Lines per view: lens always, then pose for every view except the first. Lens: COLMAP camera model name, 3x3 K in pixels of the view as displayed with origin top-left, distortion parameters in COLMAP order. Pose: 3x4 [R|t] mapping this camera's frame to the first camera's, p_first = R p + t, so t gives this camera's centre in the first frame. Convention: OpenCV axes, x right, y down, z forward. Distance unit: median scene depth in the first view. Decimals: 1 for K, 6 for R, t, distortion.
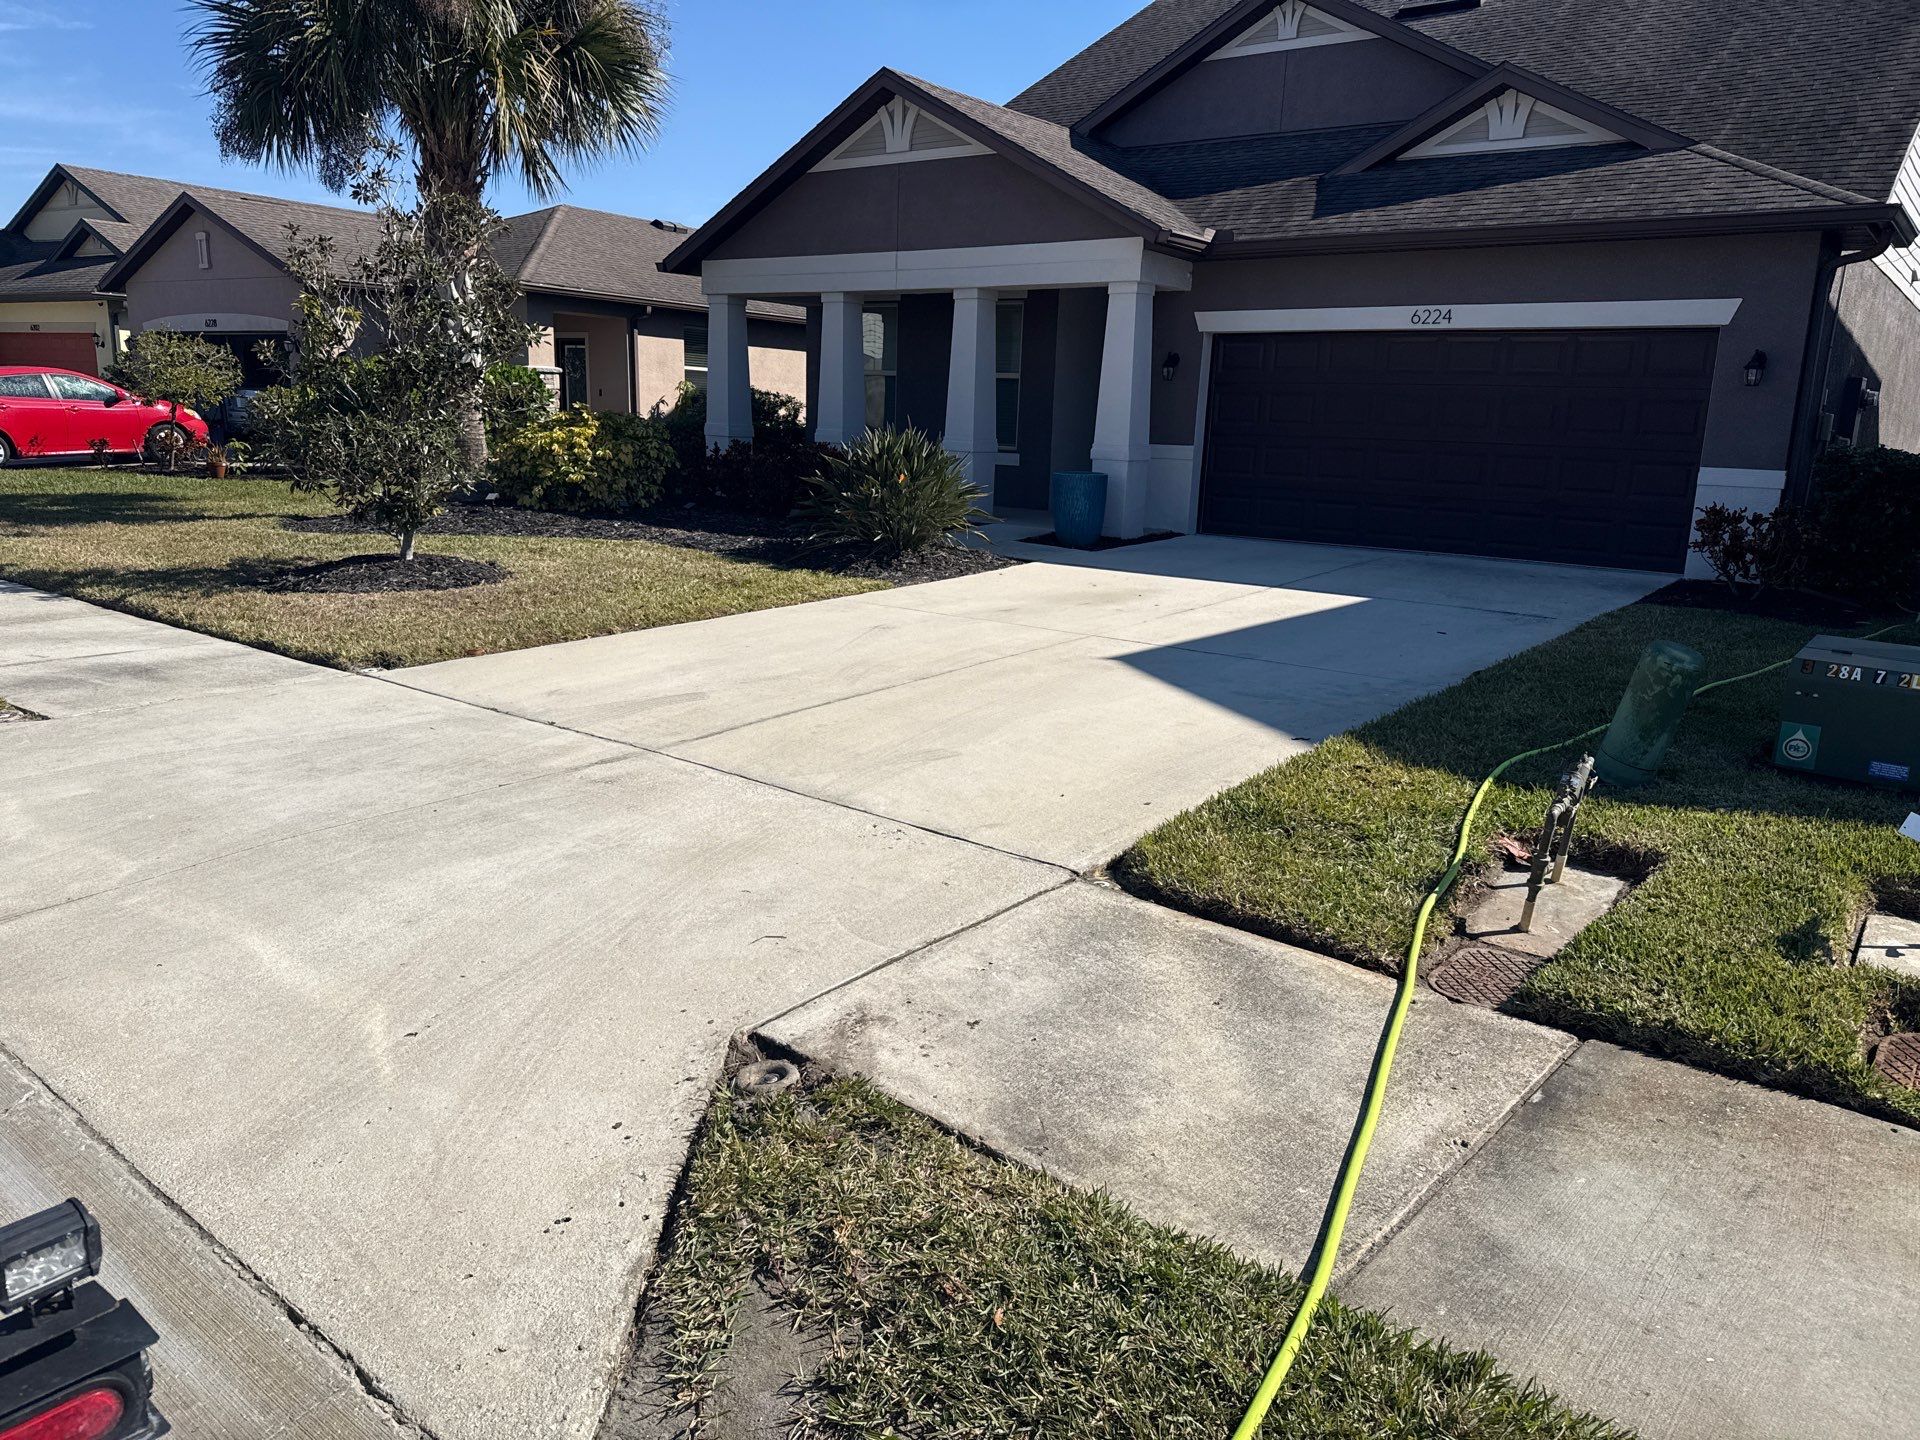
lens RADIAL K [[1359.3, 0, 966.5], [0, 1359.3, 715.0], [0, 0, 1]] dist [0.021998, -0.024803]
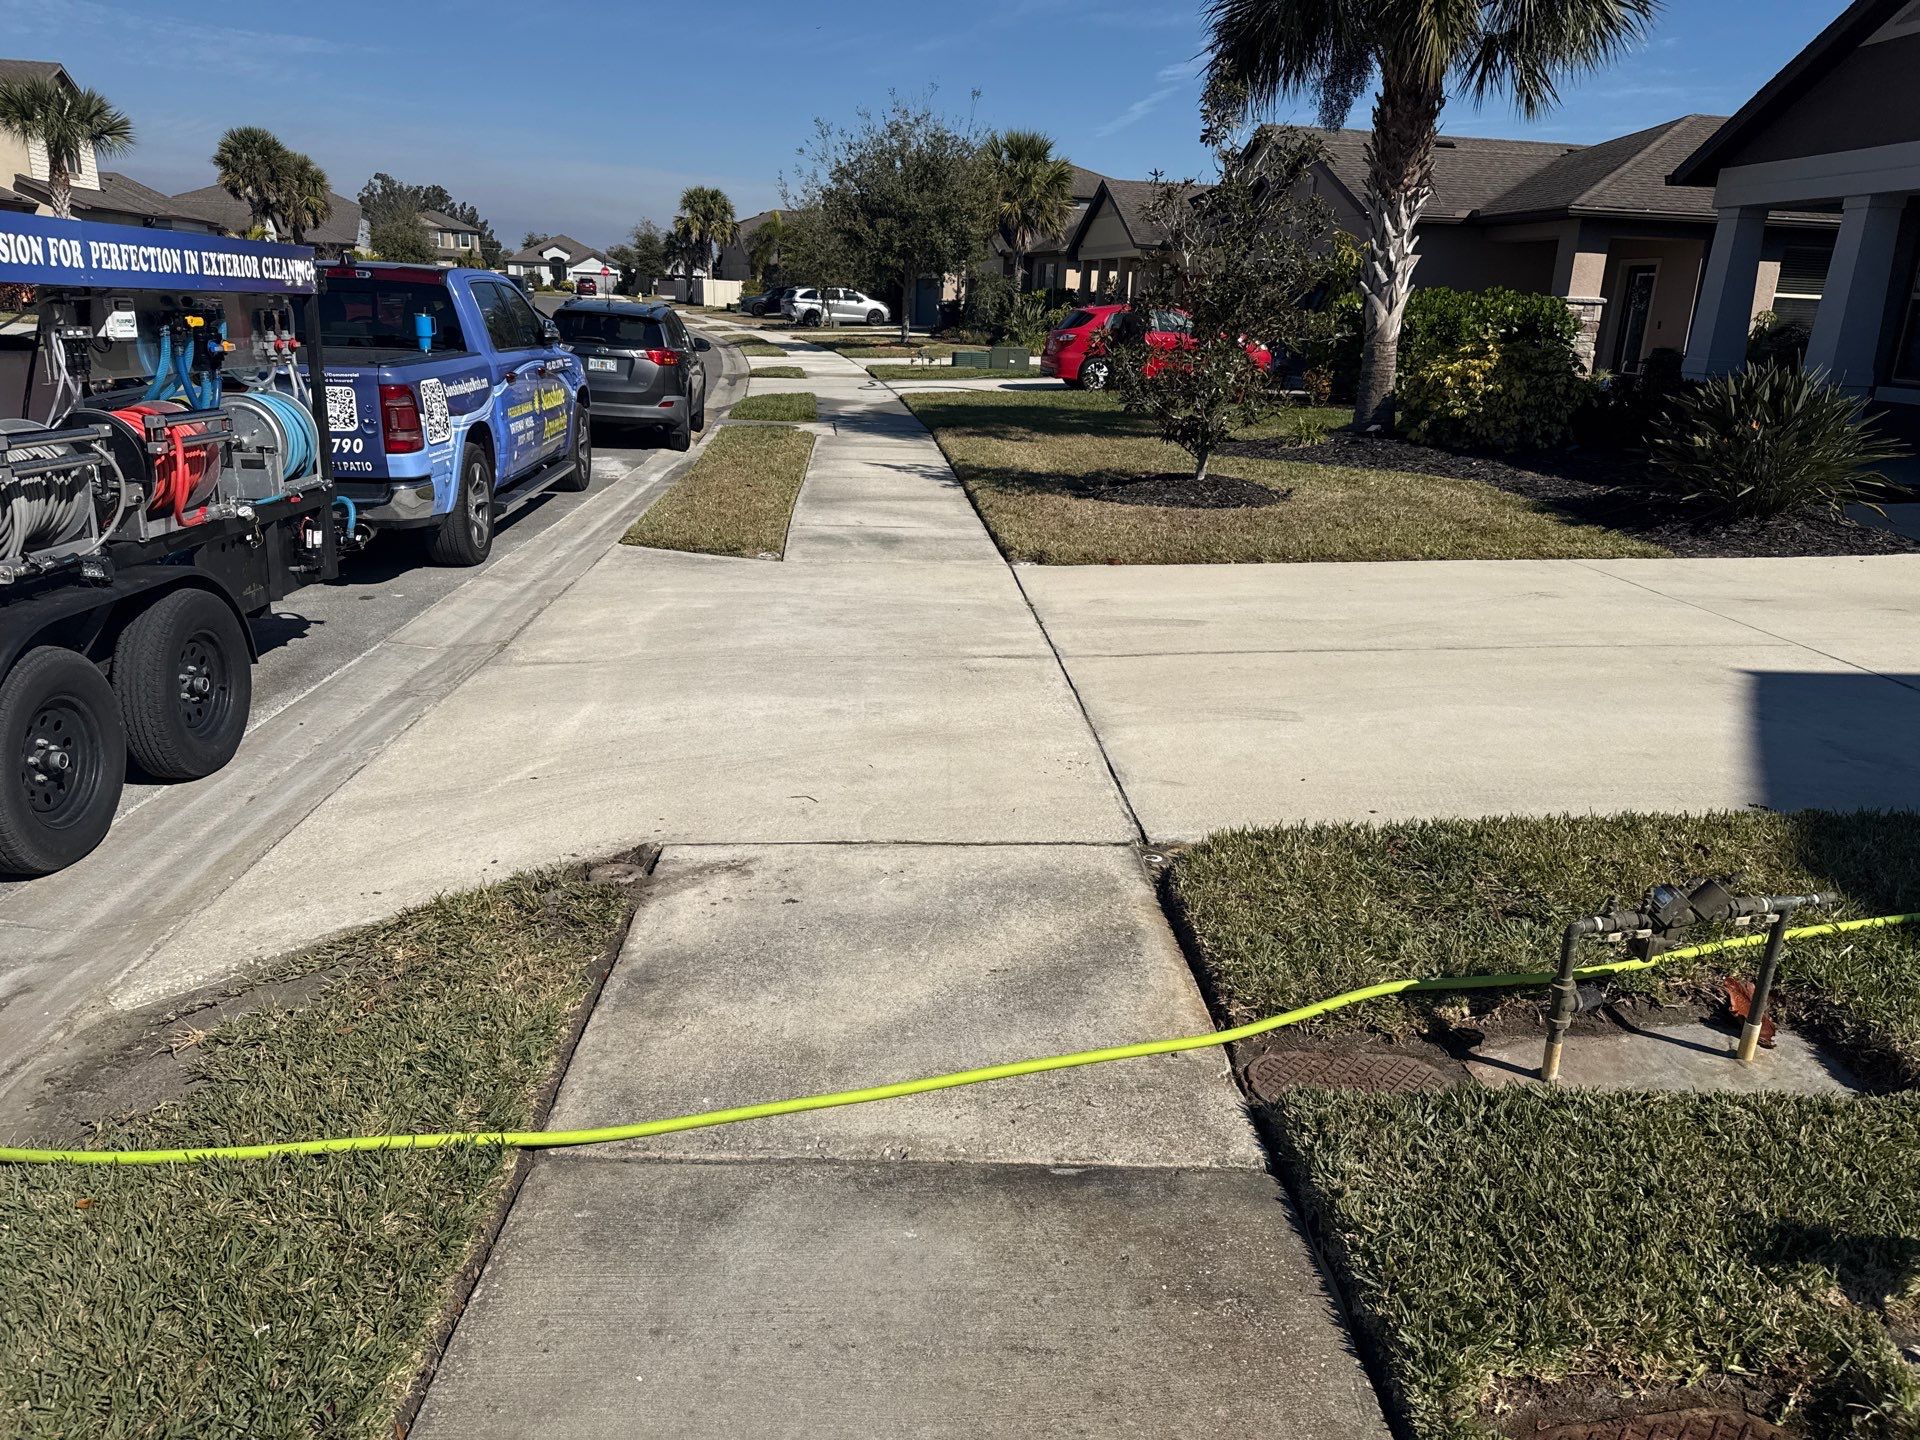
lens RADIAL K [[1359.3, 0, 928.8], [0, 1359.3, 720.2], [0, 0, 1]] dist [0.021998, -0.024803]
pose [[0.650893, 0.213050, -0.728662, 0.553247], [-0.177571, 0.975915, 0.126725, -0.047305], [0.738111, 0.046905, 0.673047, 0.225748]]
